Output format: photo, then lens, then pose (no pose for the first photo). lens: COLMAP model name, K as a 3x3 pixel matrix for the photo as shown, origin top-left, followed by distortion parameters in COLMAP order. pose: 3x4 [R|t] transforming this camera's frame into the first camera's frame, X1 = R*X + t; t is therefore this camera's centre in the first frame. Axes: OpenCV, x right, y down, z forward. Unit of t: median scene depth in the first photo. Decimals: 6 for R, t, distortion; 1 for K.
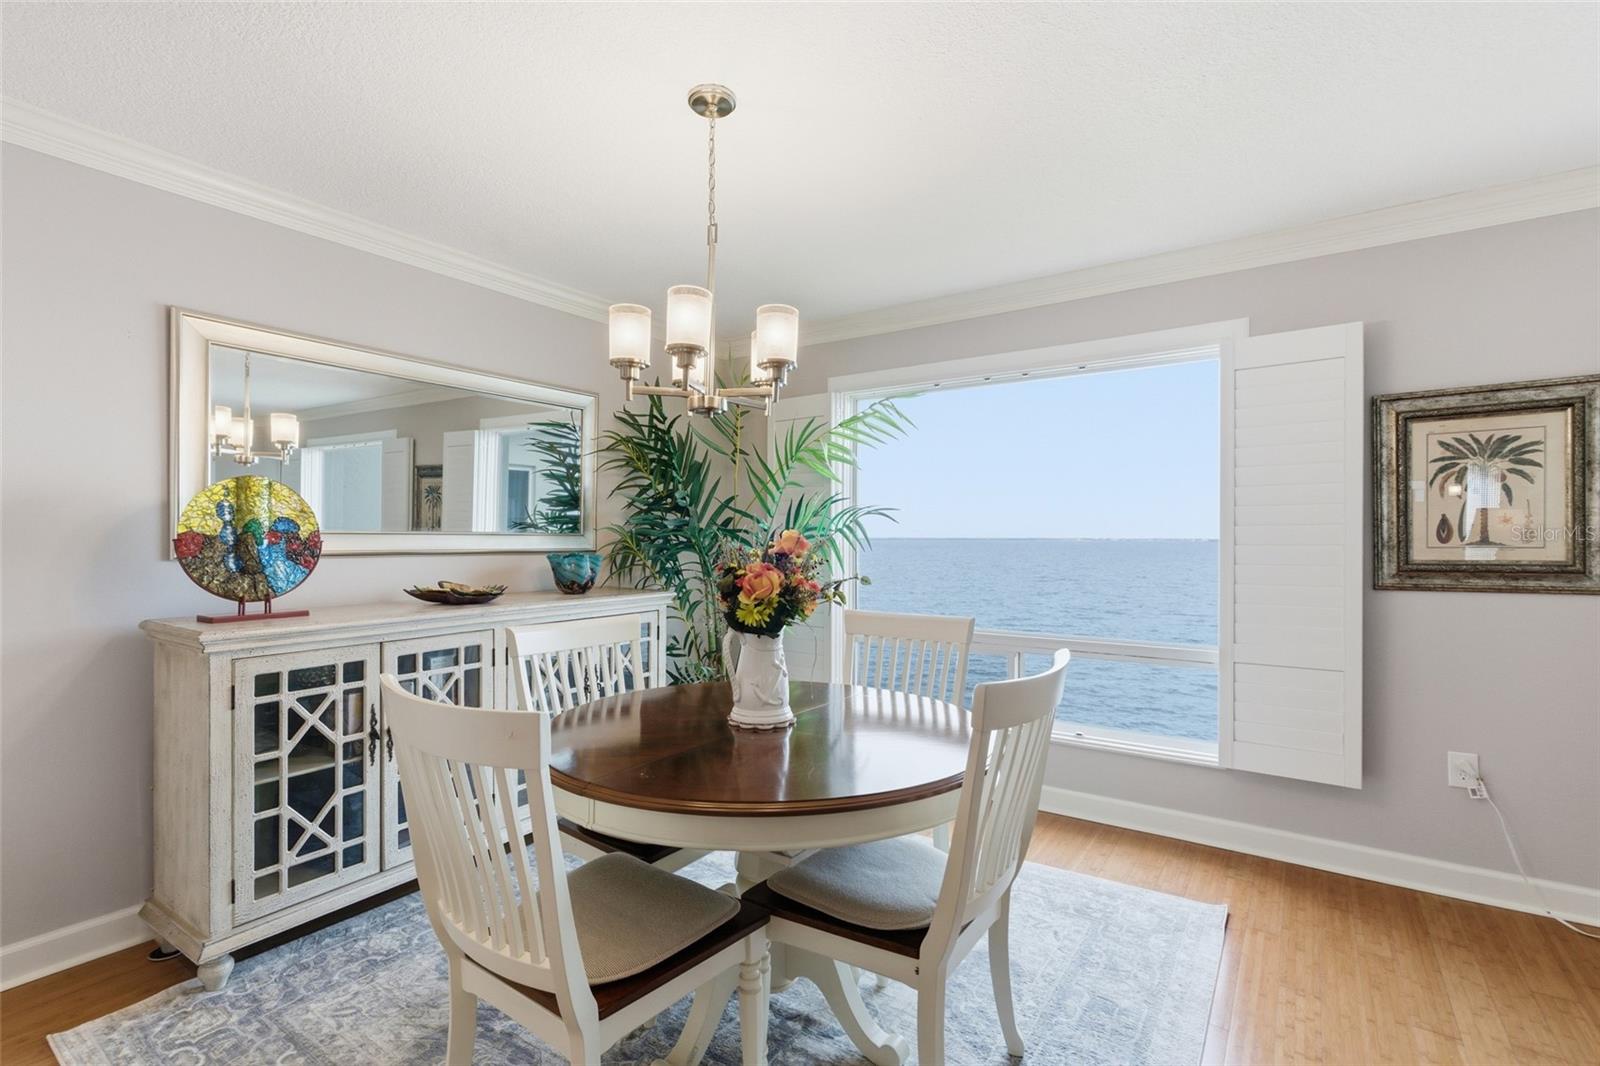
lens RADIAL K [[727.0, 0, 800.9], [0, 727.0, 532.1], [0, 0, 1]] dist [0.003898, 0.000672]
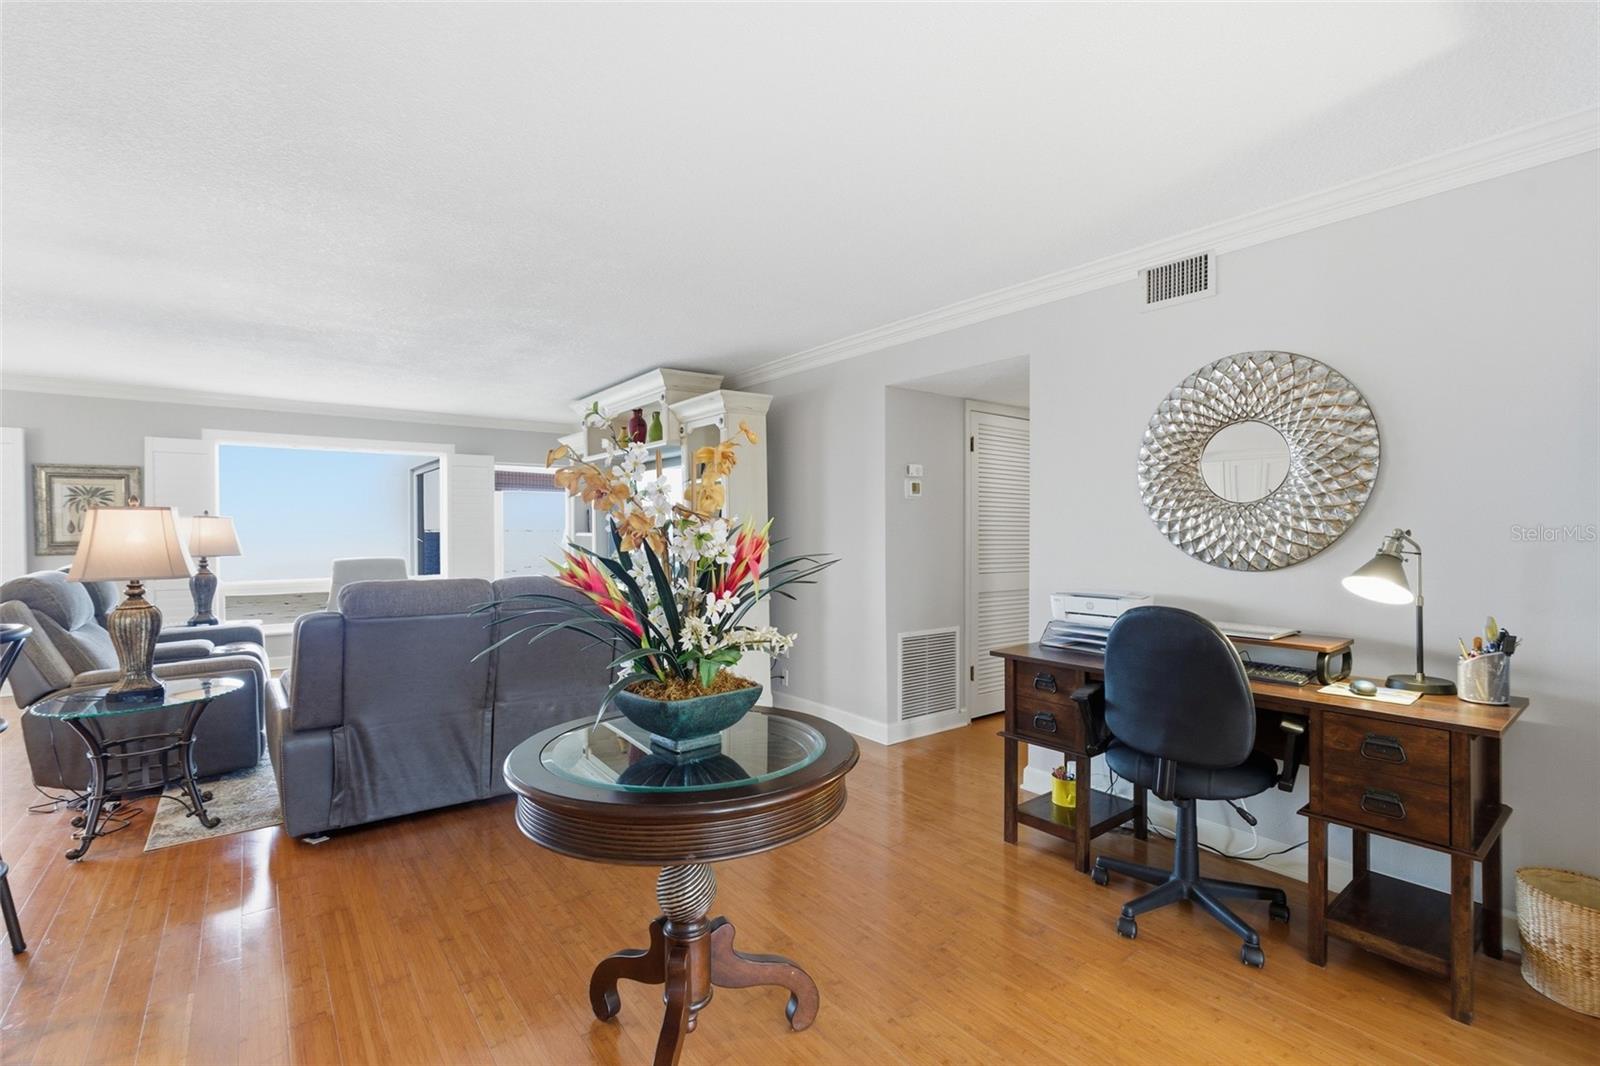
lens RADIAL K [[727.0, 0, 801.5], [0, 727.0, 535.2], [0, 0, 1]] dist [0.003898, 0.000672]
pose [[0.314874, -0.006153, 0.949114, -0.533560], [0.000110, 0.999979, 0.006446, 0.007006], [-0.949133, -0.001925, 0.314868, -1.816317]]
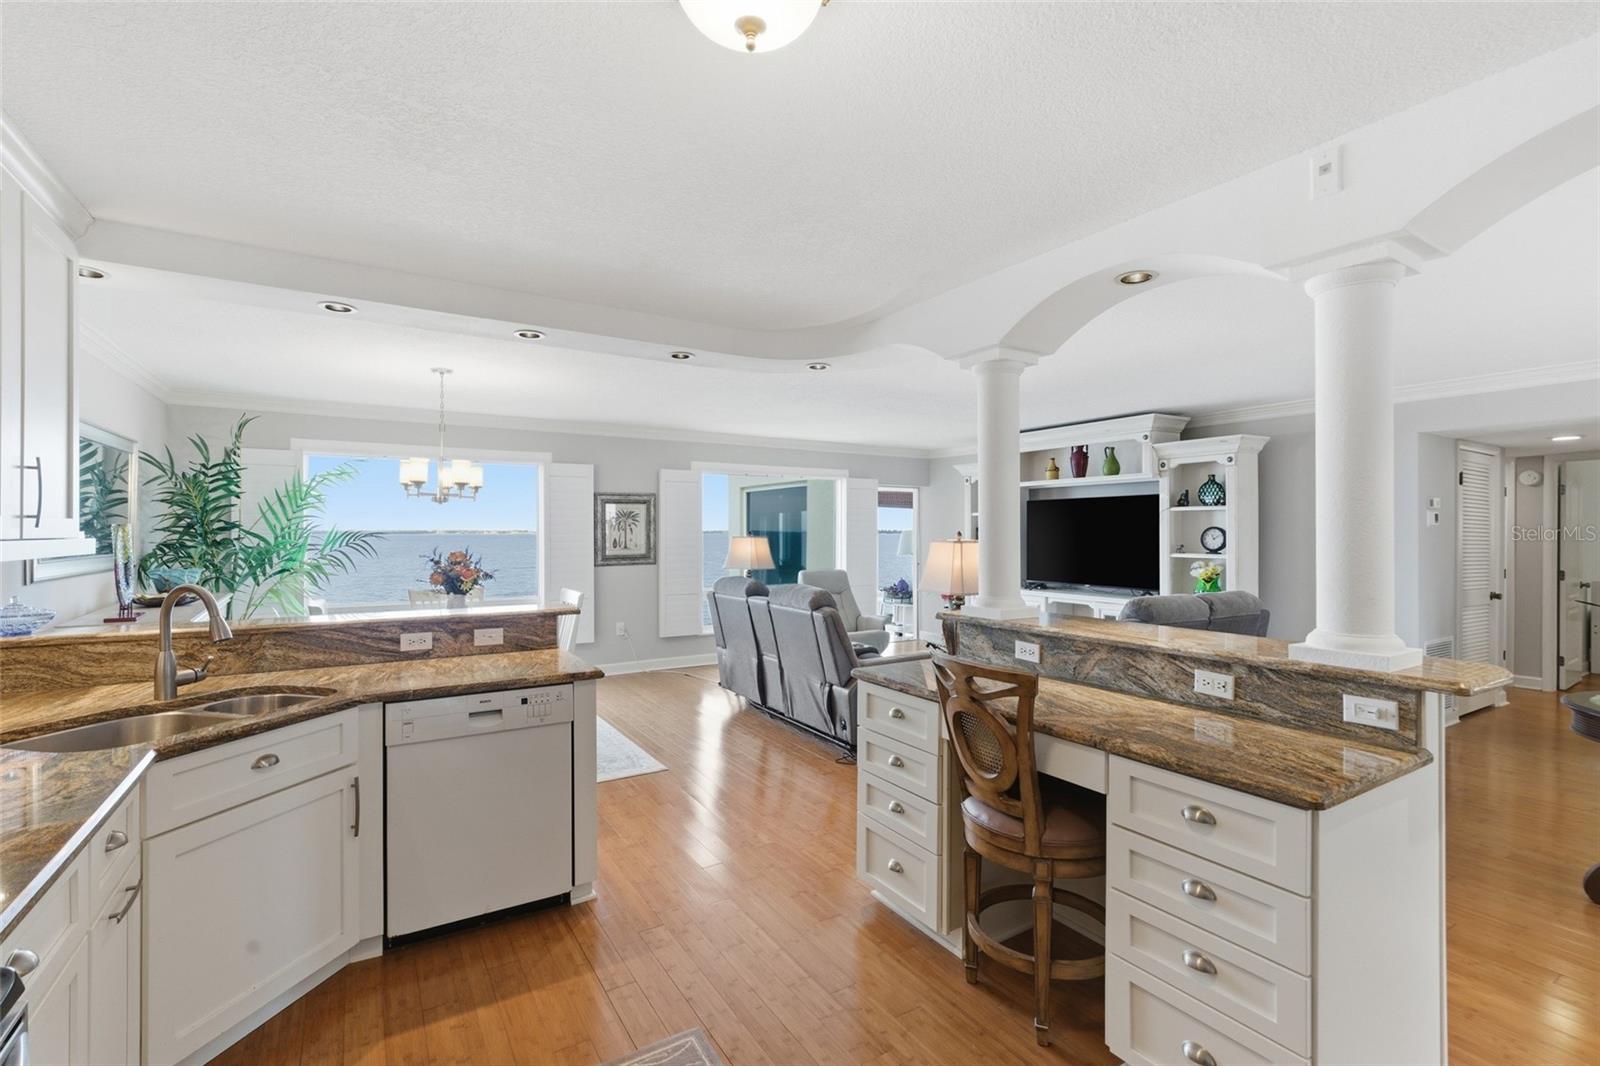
lens RADIAL K [[727.0, 0, 800.2], [0, 727.0, 532.0], [0, 0, 1]] dist [0.003898, 0.000672]
pose [[0.393742, 0.001815, 0.919219, -1.362824], [-0.003107, 0.999995, -0.000644, -0.047000], [-0.919216, -0.002602, 0.393746, -0.722980]]
